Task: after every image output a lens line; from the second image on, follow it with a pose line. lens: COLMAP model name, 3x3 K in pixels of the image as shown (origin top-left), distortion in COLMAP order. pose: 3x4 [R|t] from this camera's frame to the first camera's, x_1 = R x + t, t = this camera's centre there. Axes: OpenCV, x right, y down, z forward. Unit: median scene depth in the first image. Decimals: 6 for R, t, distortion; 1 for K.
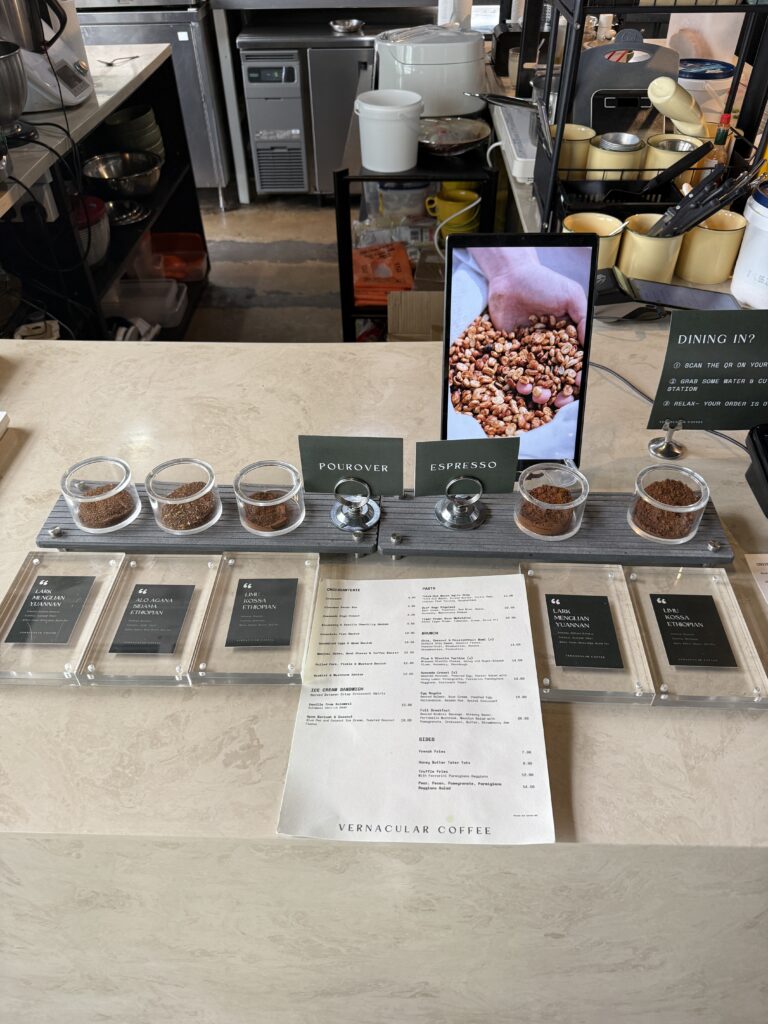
lens RADIAL K [[741.8, 0, 384.1], [0, 741.8, 539.8], [0, 0, 1]] dist [0.056891, -0.113770]
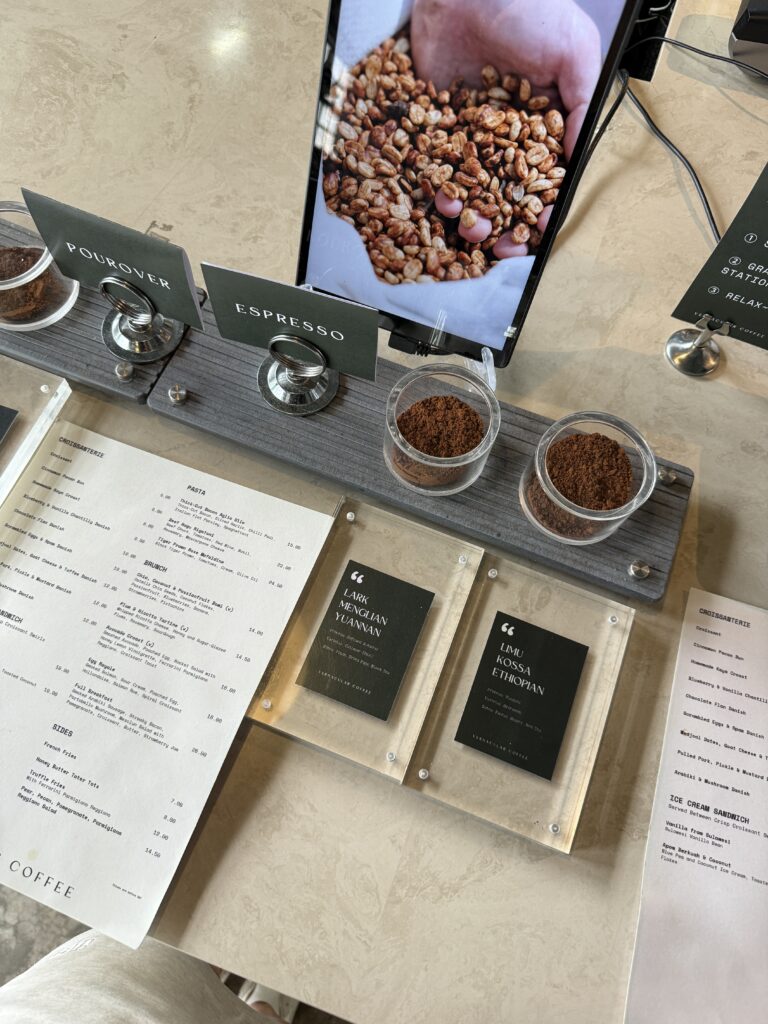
lens RADIAL K [[741.8, 0, 384.1], [0, 741.8, 539.8], [0, 0, 1]] dist [0.056891, -0.113770]
pose [[0.942524, 0.329263, -0.056879, 0.261324], [-0.271958, 0.854829, 0.441935, -0.227130], [0.194135, -0.401065, 0.895242, 0.399688]]
